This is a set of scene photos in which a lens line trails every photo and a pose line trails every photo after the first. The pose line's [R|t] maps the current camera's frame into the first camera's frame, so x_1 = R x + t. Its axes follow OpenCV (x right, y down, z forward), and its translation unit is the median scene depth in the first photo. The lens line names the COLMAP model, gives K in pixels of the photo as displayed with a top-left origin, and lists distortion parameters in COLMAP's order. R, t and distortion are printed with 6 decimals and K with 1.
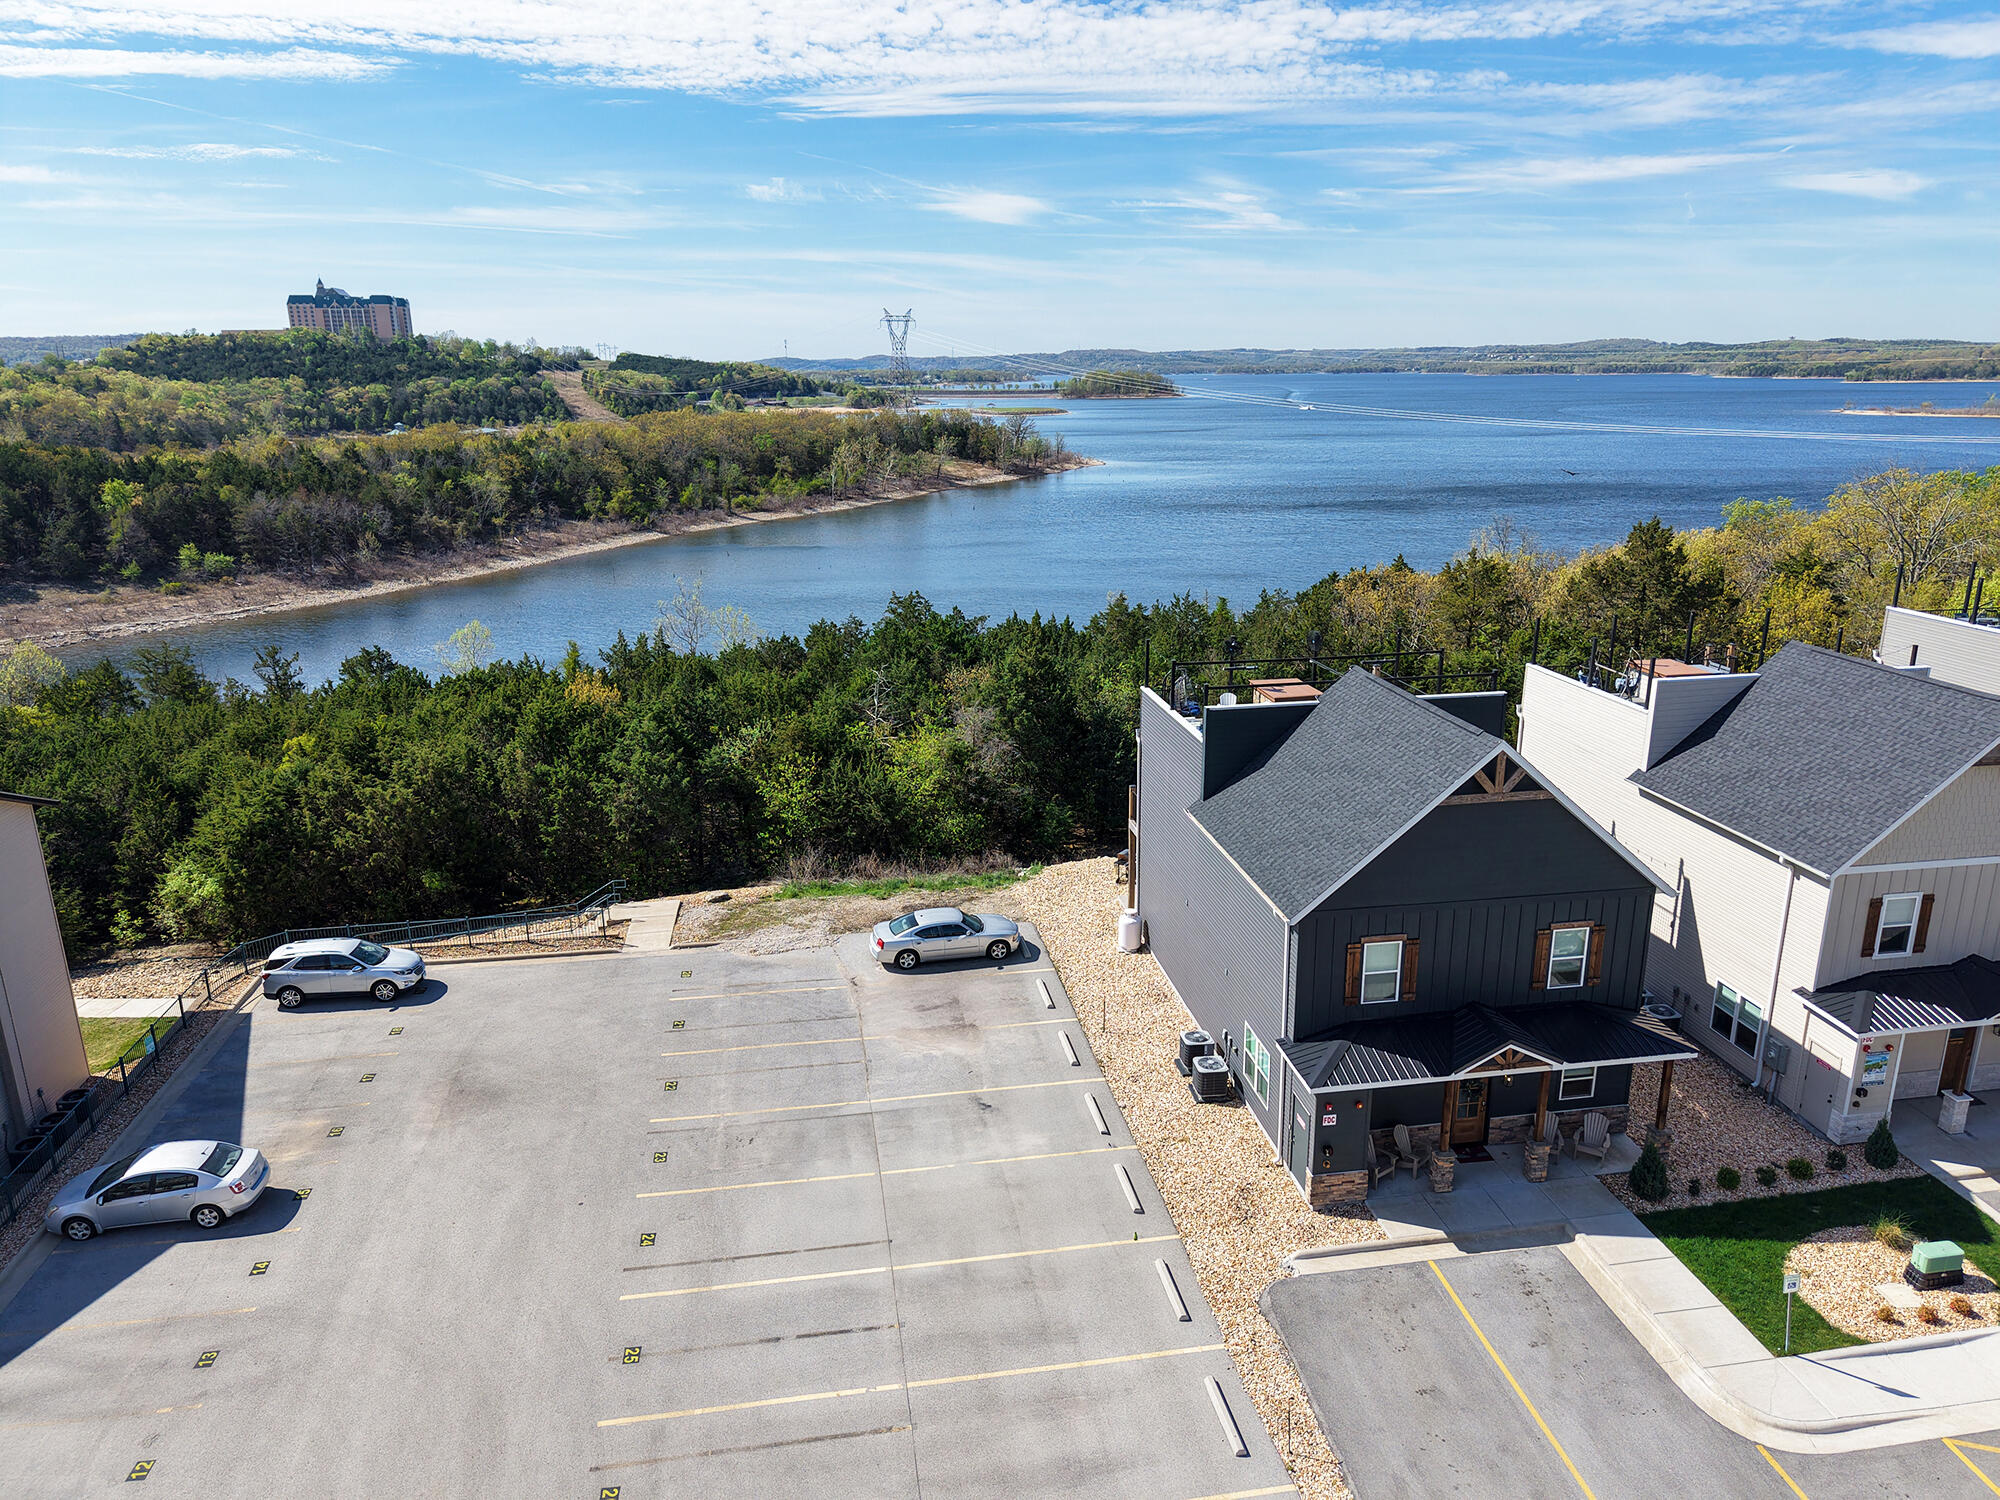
lens RADIAL K [[1343.5, 0, 996.1], [0, 1343.5, 789.7], [0, 0, 1]] dist [0.025219, -0.020833]
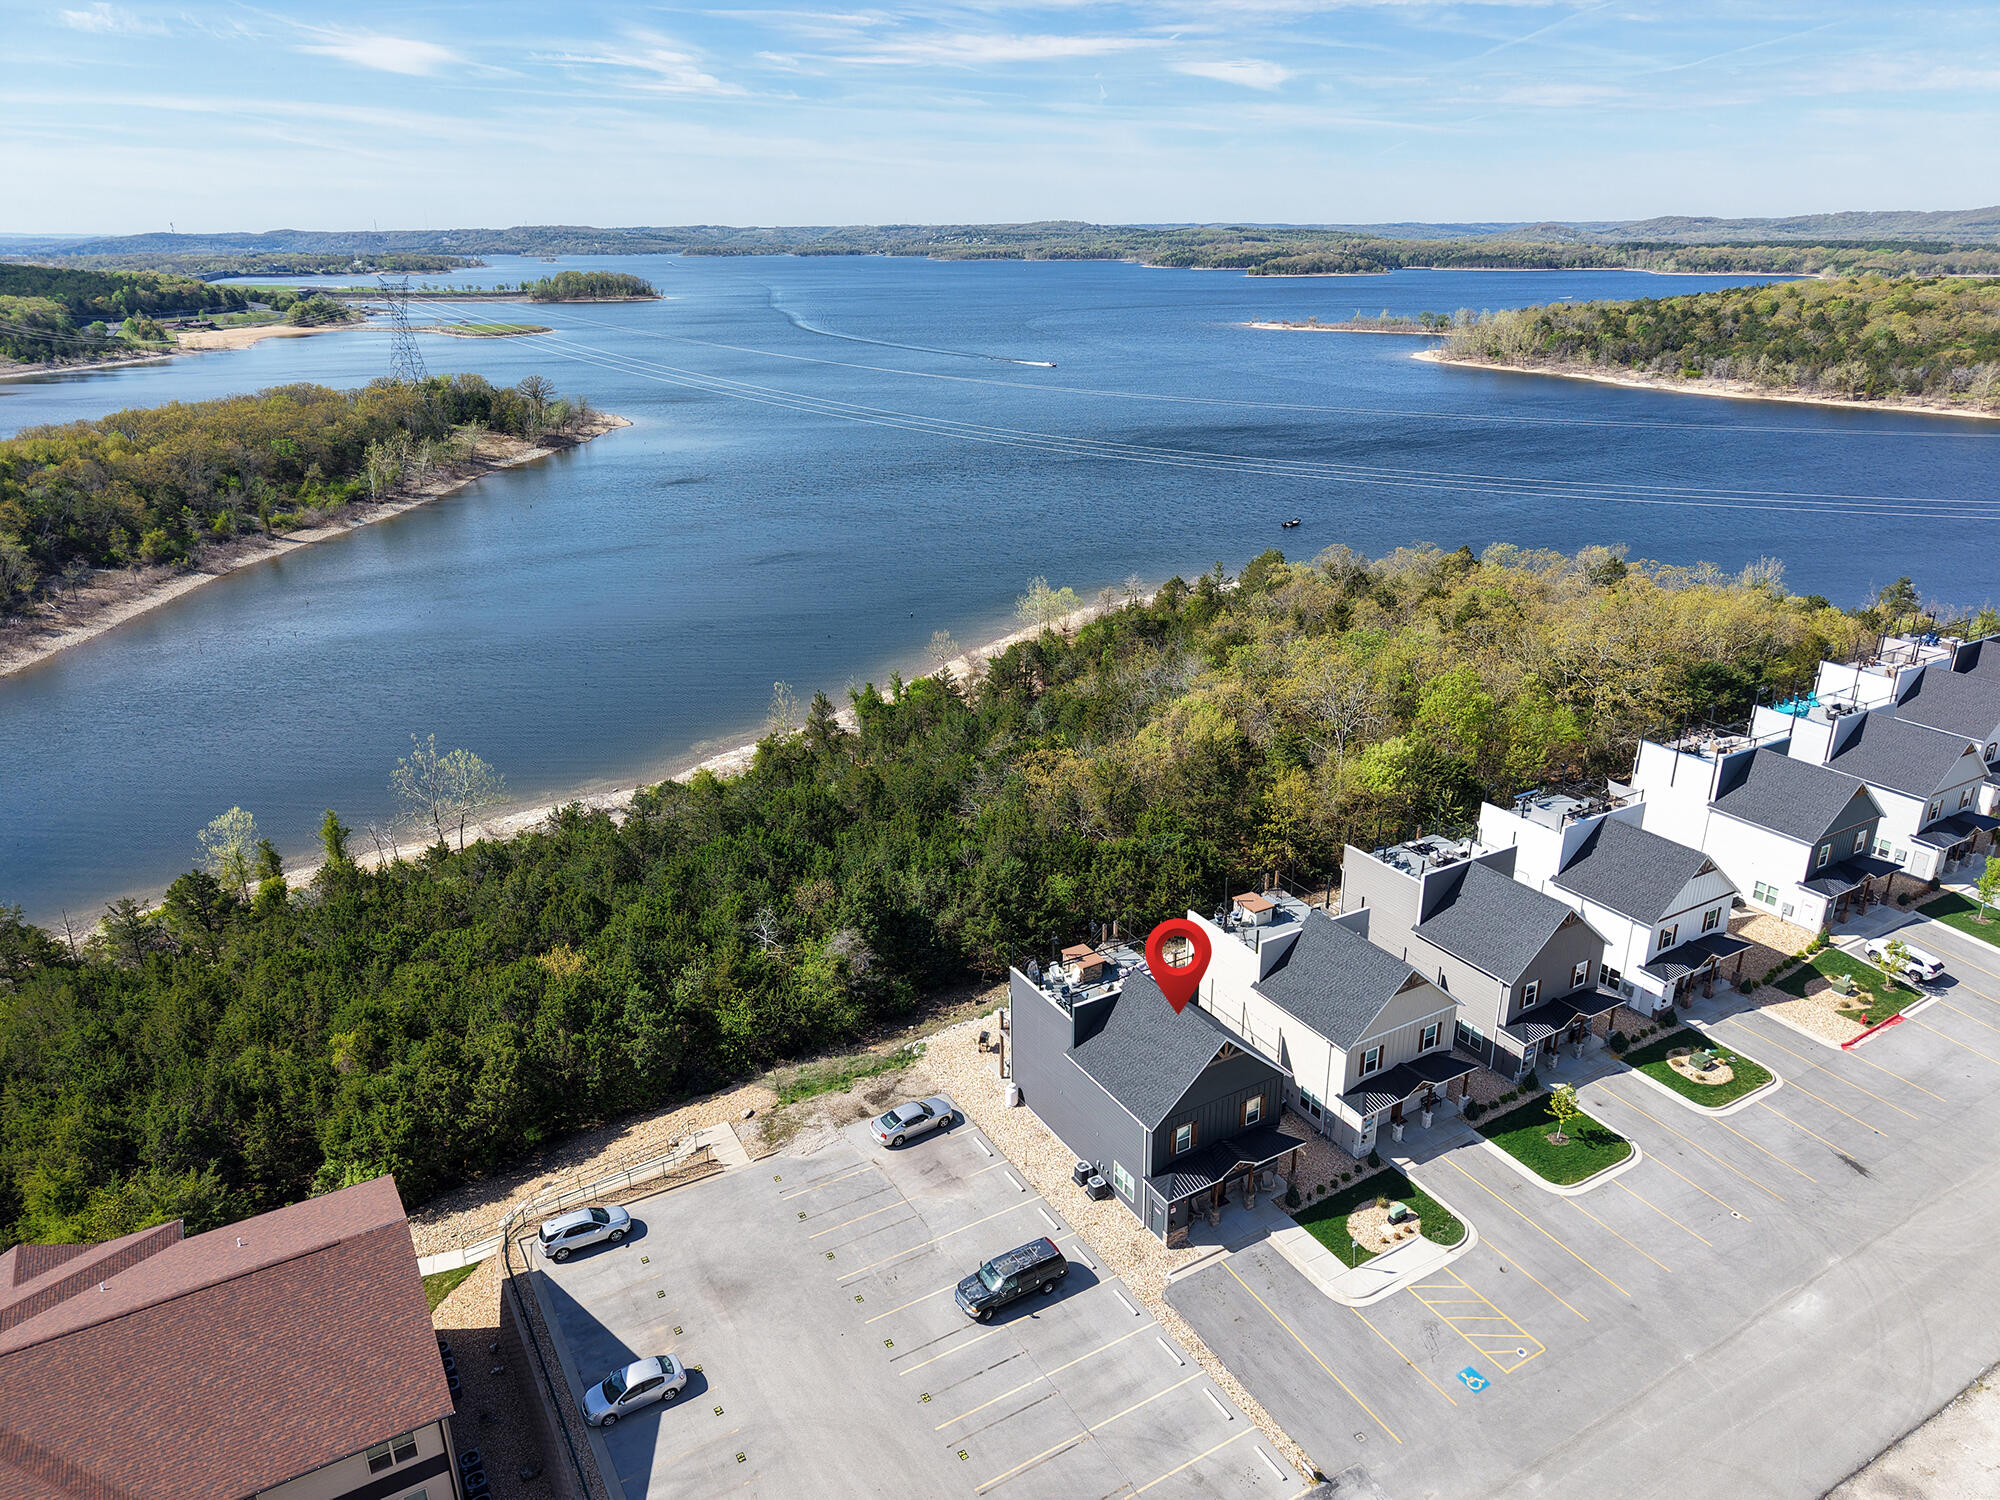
lens RADIAL K [[1363.3, 0, 1000.0], [0, 1363.3, 750.0], [0, 0, 1]] dist [0.004250, -0.000172]
pose [[0.930786, -0.131993, 0.340903, -0.492874], [0.113236, 0.990776, 0.074439, -0.508822], [-0.347583, -0.030685, 0.937147, -0.722931]]
